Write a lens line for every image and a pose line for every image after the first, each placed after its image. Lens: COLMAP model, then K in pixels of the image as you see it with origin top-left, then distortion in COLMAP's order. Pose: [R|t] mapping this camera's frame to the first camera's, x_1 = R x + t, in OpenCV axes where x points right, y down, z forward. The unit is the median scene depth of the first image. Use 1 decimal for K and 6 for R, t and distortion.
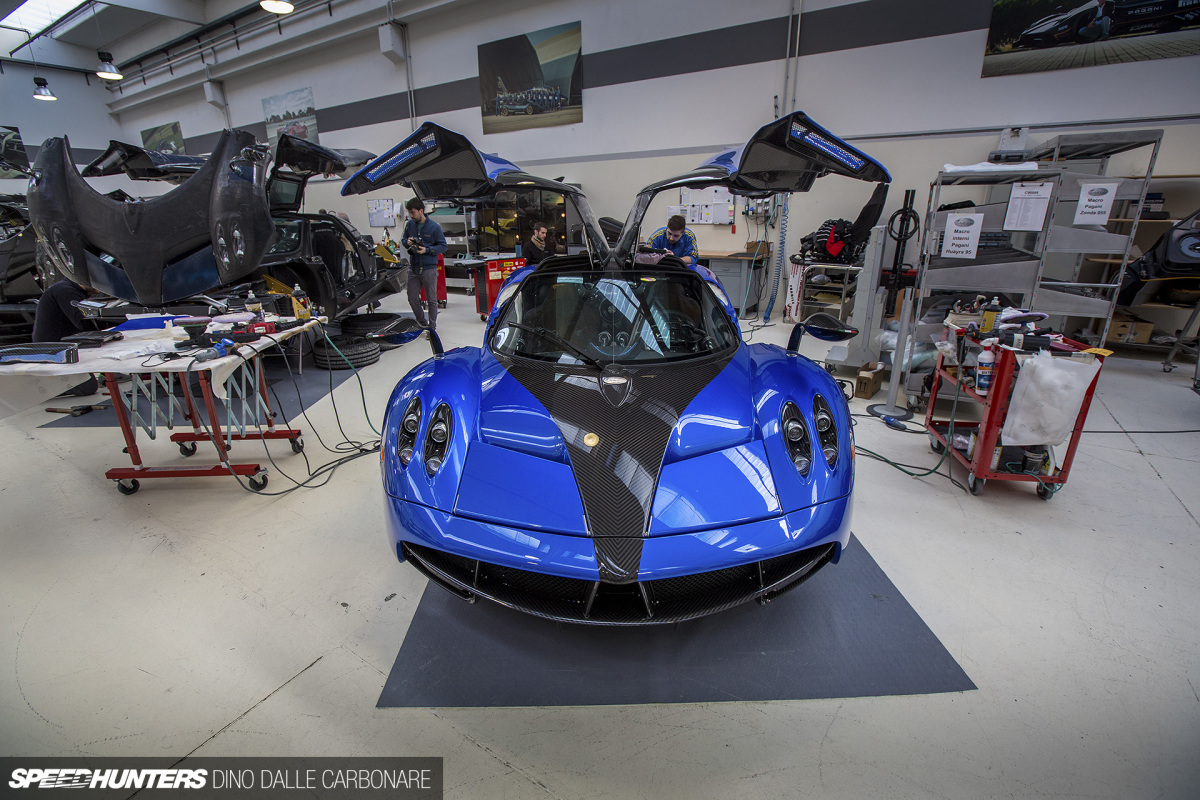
lens RADIAL K [[546.7, 0, 599.4], [0, 546.7, 397.6], [0, 0, 1]] dist [-0.032129, 0.007182]
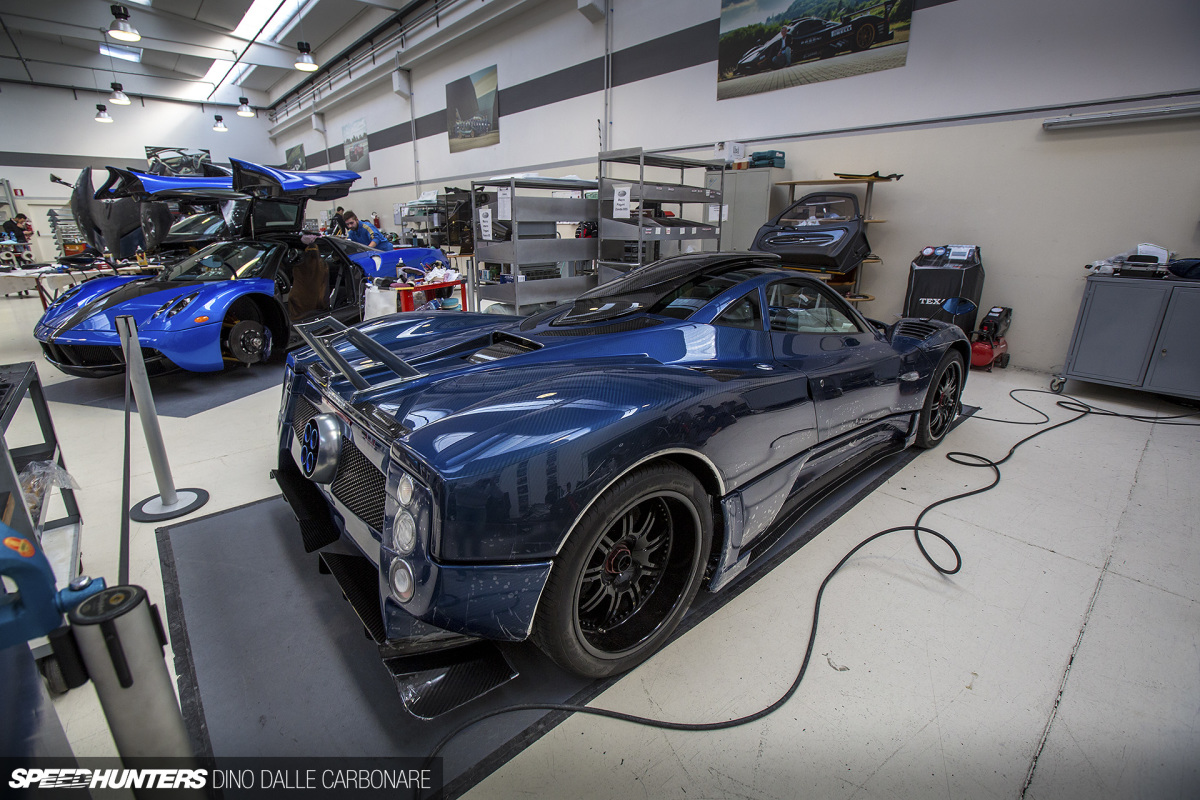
lens RADIAL K [[546.7, 0, 596.4], [0, 546.7, 403.2], [0, 0, 1]] dist [-0.032129, 0.007182]
pose [[0.959228, 0.104155, -0.262743, 0.533461], [-0.105411, 0.994385, 0.009353, 0.054566], [0.262241, 0.018724, 0.964821, -0.136790]]
